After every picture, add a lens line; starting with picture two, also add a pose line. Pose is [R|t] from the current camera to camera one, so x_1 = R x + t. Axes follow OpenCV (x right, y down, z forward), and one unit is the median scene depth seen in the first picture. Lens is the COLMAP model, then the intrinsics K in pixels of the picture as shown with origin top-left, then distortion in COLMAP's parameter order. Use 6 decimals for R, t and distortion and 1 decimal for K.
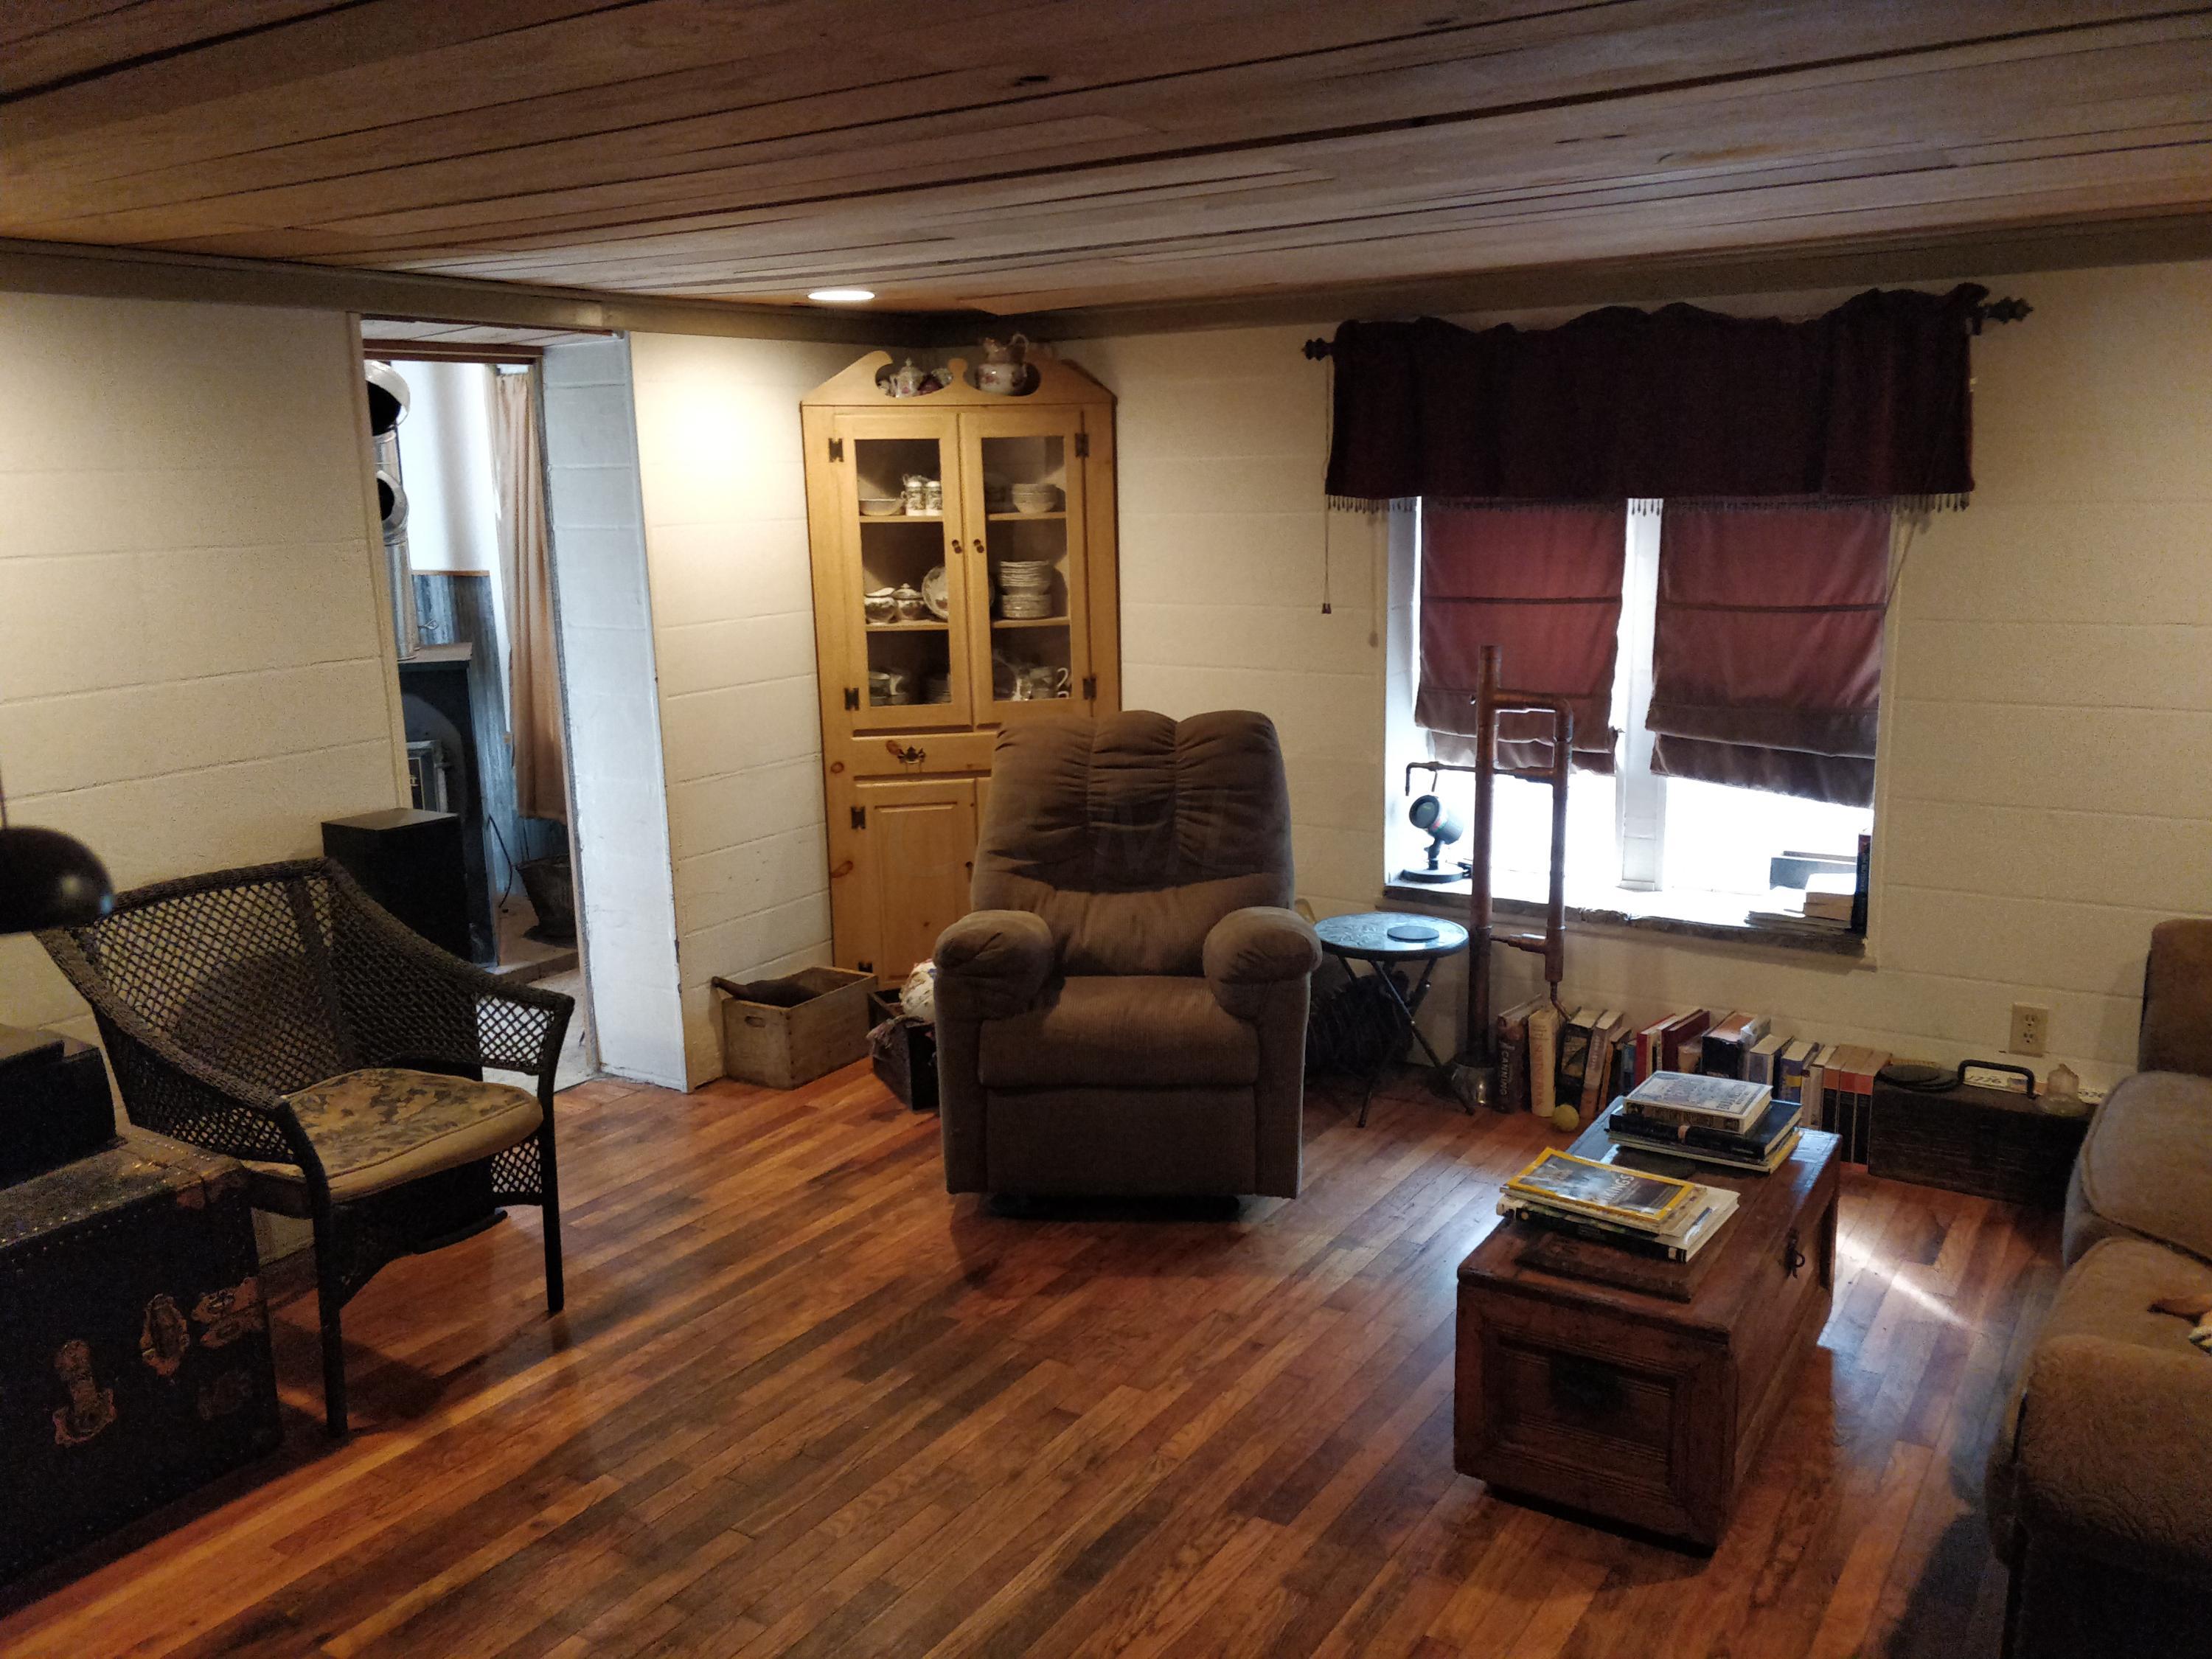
lens RADIAL K [[1805.6, 0, 1106.0], [0, 1805.6, 829.5], [0, 0, 1]] dist [0.202353, -0.465568]
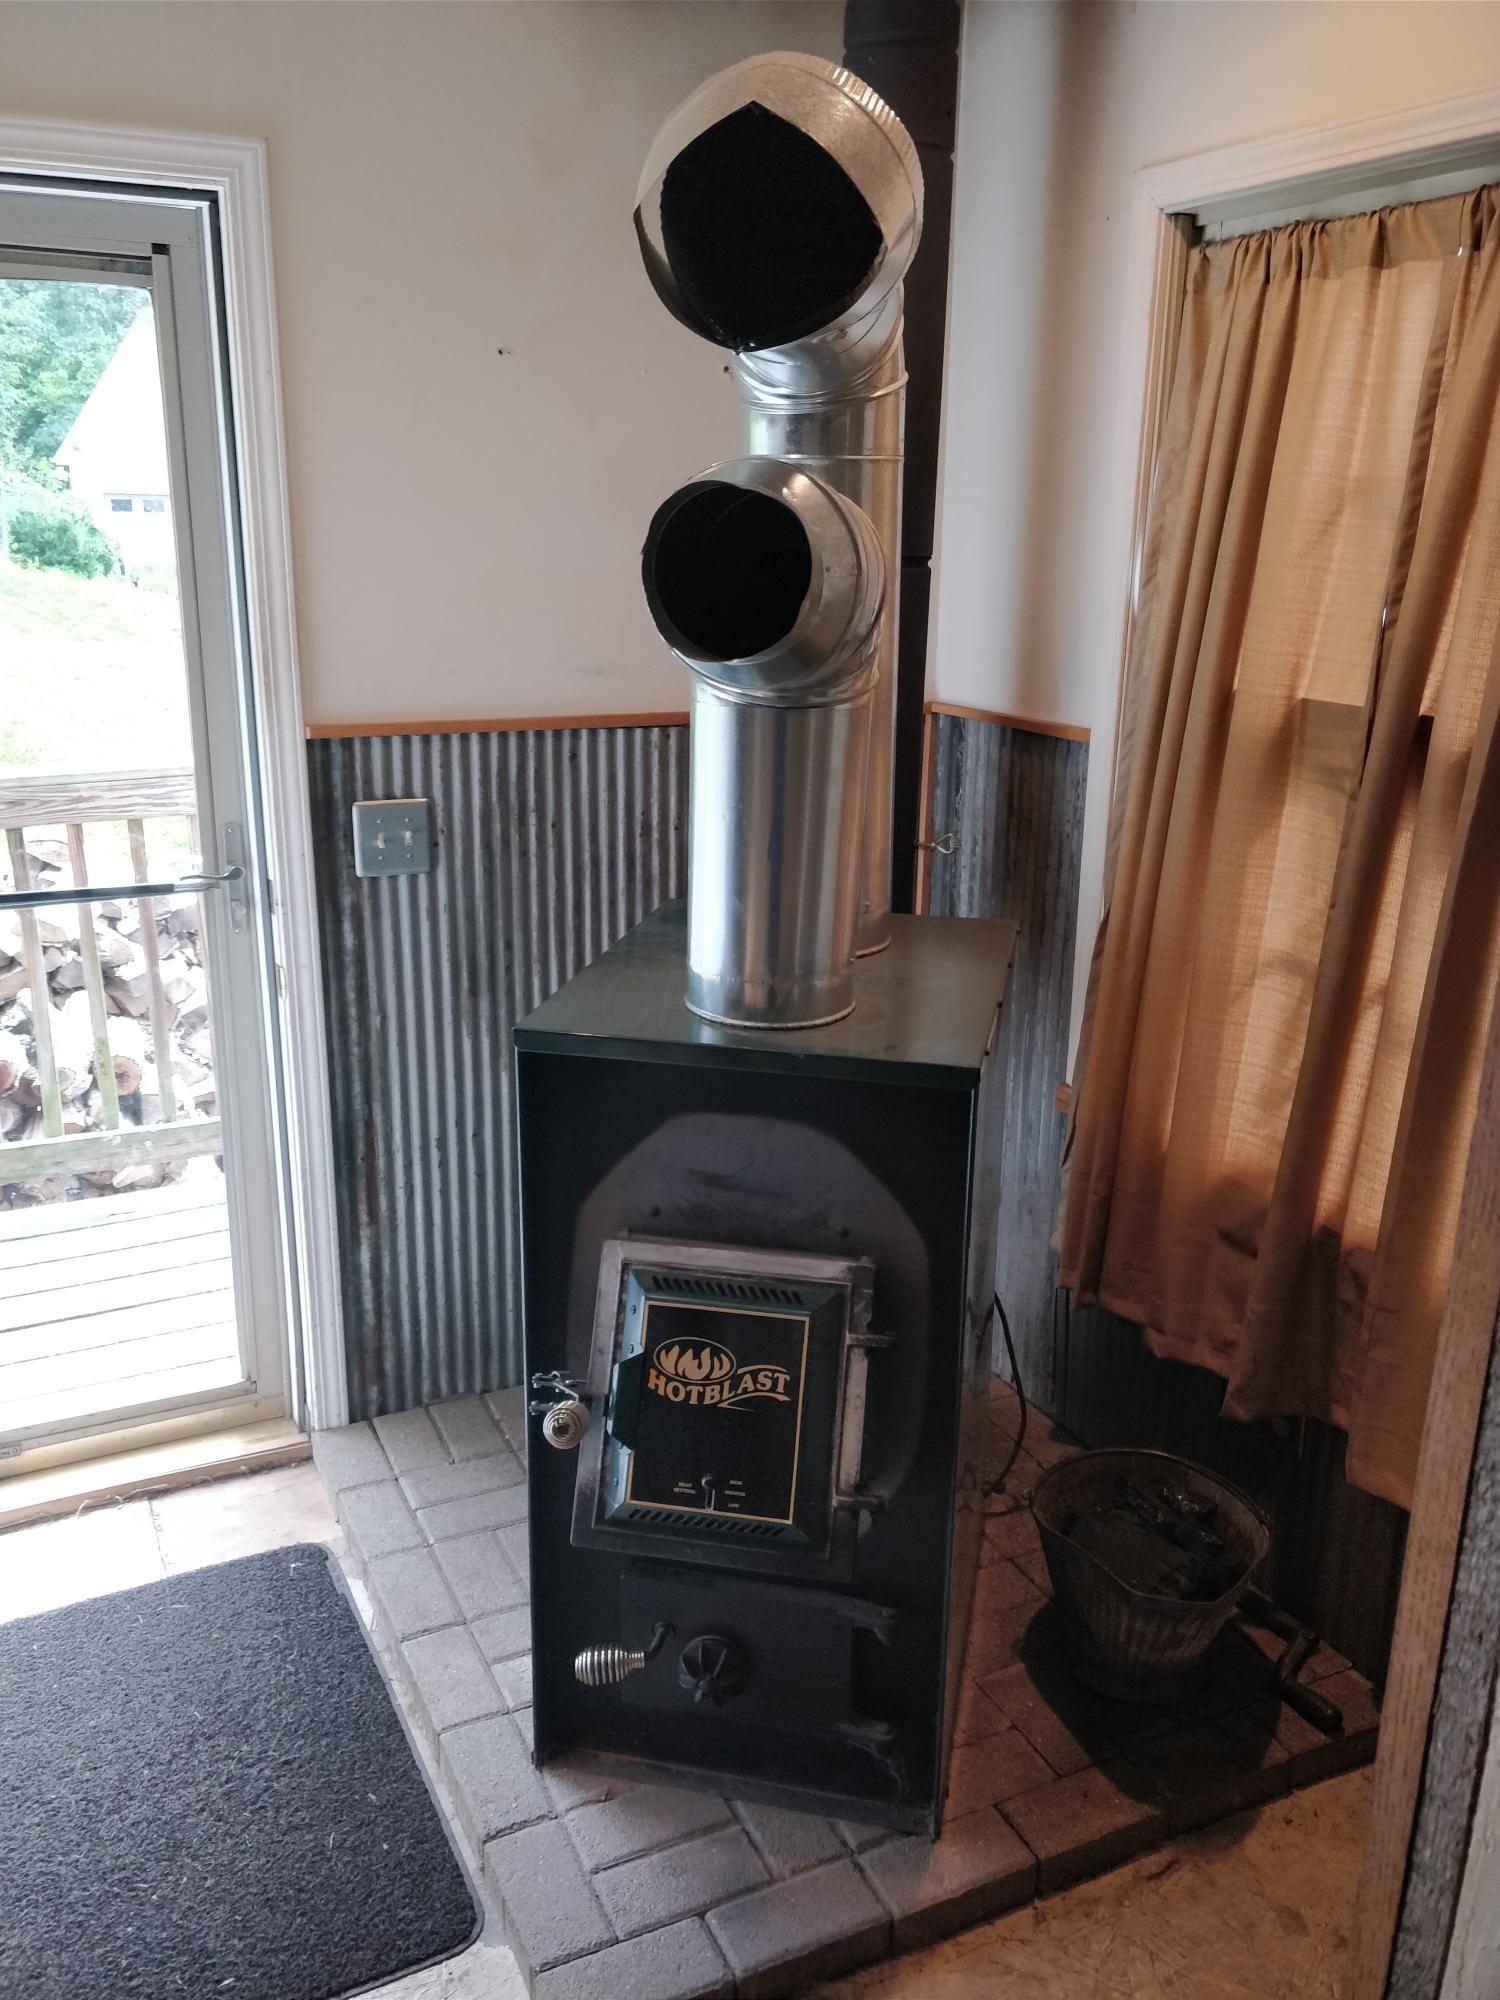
lens RADIAL K [[1632.6, 0, 750.0], [0, 1632.6, 1000.0], [0, 0, 1]] dist [0.202353, -0.465568]
pose [[0.863528, 0.181667, -0.470443, -0.208895], [-0.132535, 0.981822, 0.135867, -0.120220], [0.486574, -0.054975, 0.871908, 0.616064]]
